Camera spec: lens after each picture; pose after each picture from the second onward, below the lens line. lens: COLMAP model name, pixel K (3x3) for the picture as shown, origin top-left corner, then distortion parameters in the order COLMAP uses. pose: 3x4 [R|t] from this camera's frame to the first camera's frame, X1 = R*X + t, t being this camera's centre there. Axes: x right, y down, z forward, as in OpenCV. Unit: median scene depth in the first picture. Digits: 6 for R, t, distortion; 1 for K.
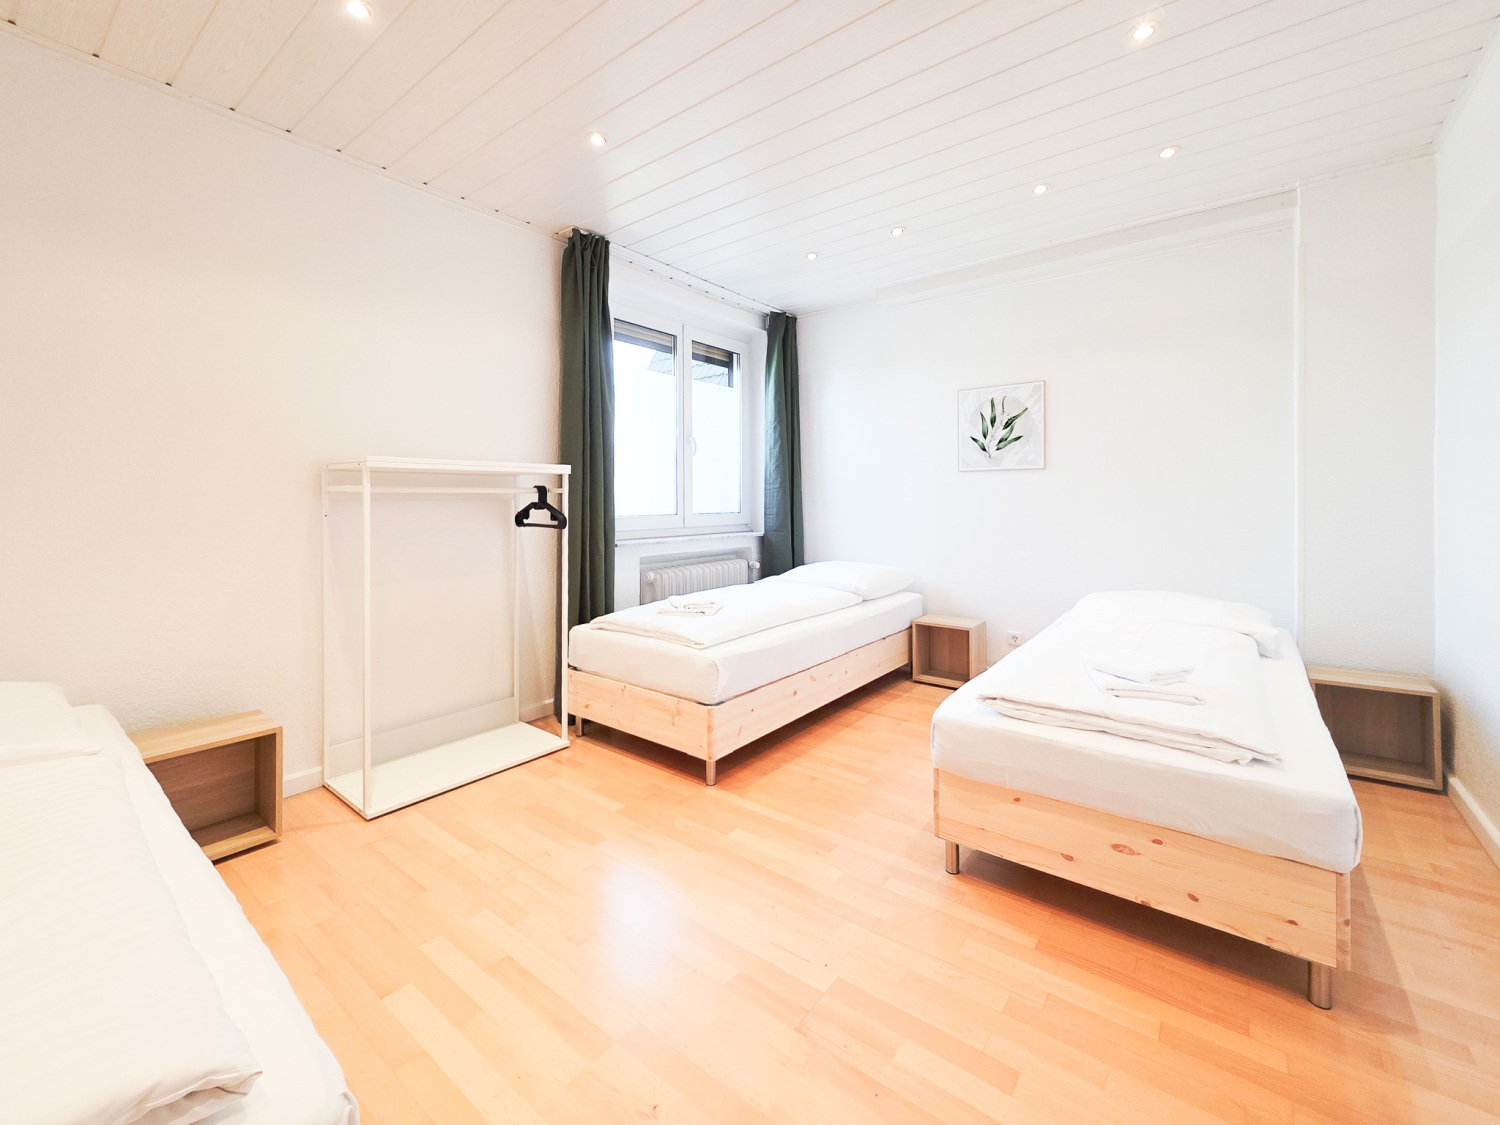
lens RADIAL K [[589.0, 0, 861.1], [0, 589.0, 498.3], [0, 0, 1]] dist [0.015969, 0.000308]
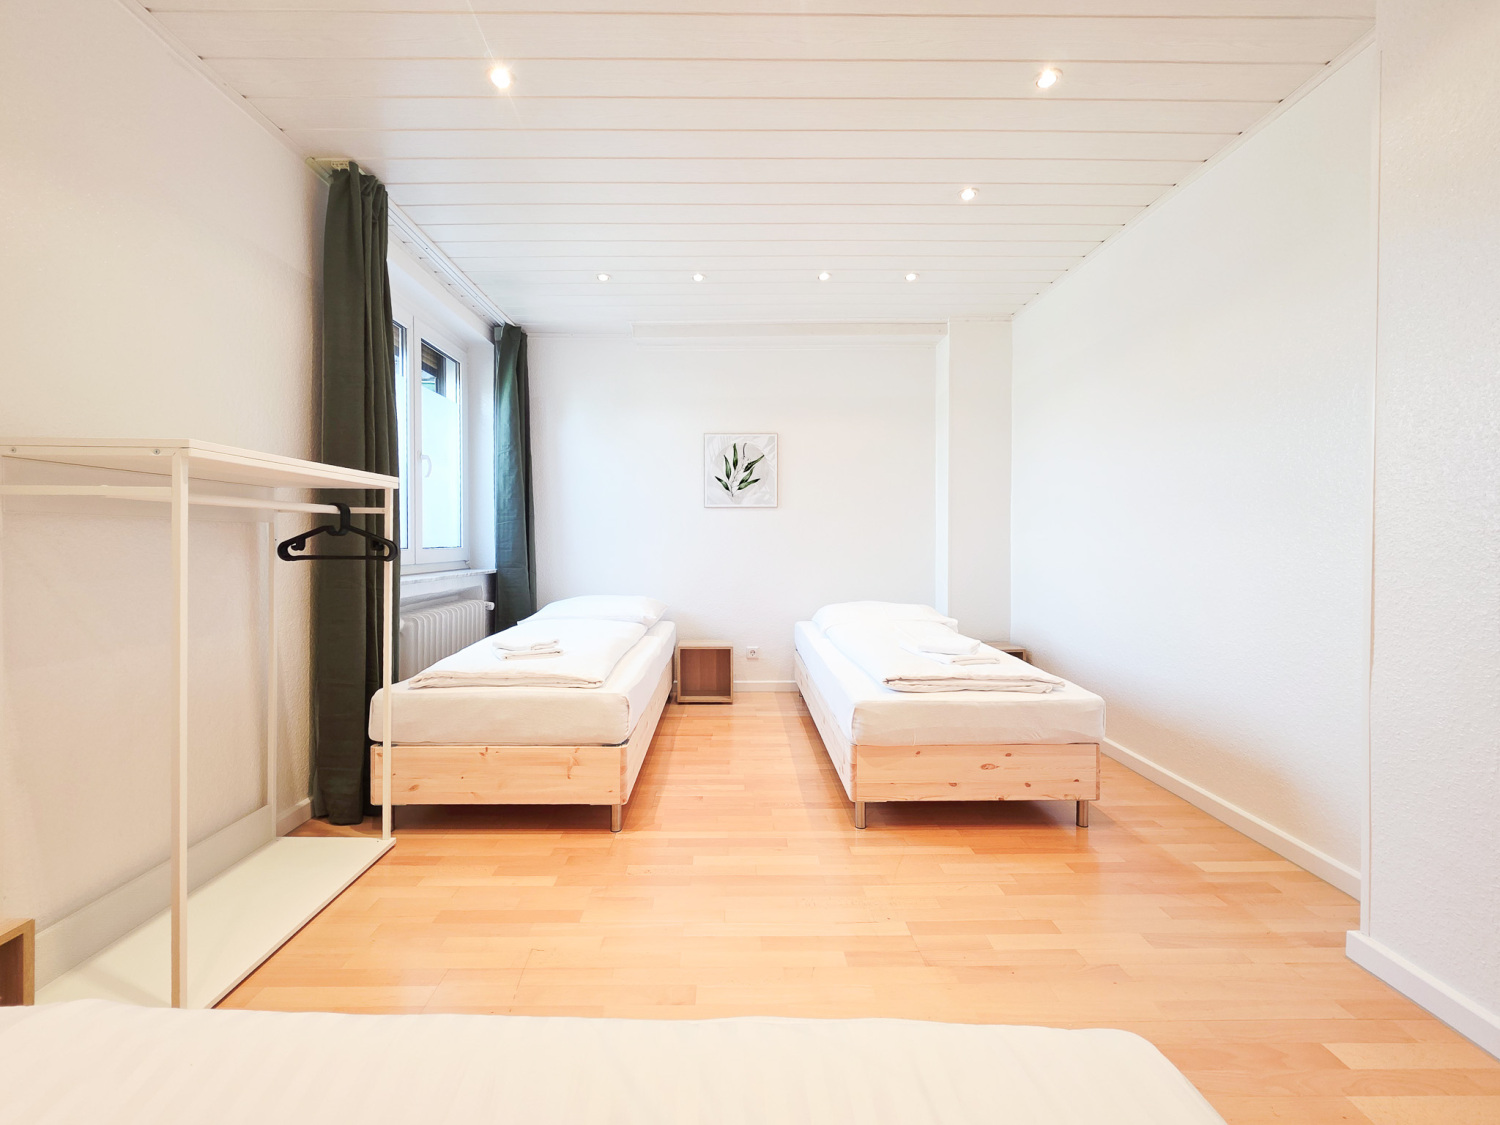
lens RADIAL K [[555.7, 0, 747.9], [0, 555.7, 541.7], [0, 0, 1]] dist [0.014853, 0.000143]
pose [[0.829037, -0.001940, 0.559191, -0.365985], [0.000498, 0.999996, 0.002731, 0.016719], [-0.559194, -0.001986, 0.829034, 0.098865]]
